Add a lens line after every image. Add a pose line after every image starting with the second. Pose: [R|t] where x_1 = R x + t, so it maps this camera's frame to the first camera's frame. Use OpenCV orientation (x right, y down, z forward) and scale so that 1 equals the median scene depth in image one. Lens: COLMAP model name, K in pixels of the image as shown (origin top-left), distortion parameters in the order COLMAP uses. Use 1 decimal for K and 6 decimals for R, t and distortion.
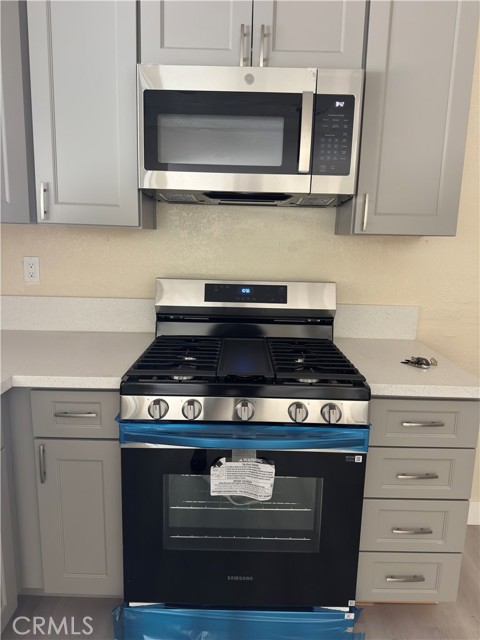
lens RADIAL K [[450.8, 0, 240.0], [0, 450.8, 320.0], [0, 0, 1]] dist [0.164741, -0.290385]
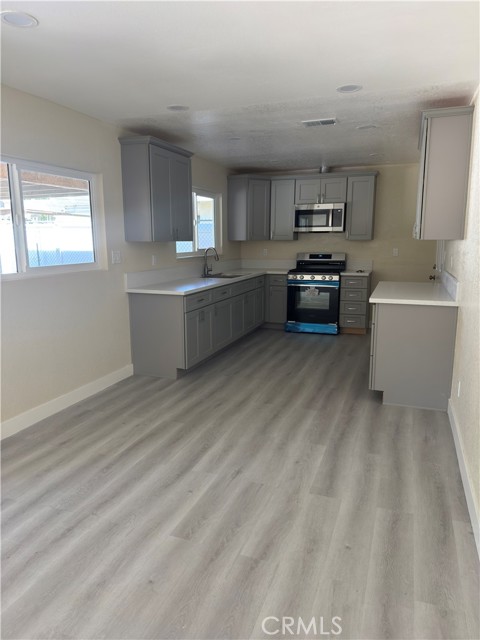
lens RADIAL K [[450.8, 0, 240.0], [0, 450.8, 320.0], [0, 0, 1]] dist [0.164741, -0.290385]
pose [[0.944737, 0.032075, -0.326255, 0.764937], [-0.037279, 0.999258, -0.009708, 0.642922], [0.325702, 0.021334, 0.945232, -3.362832]]
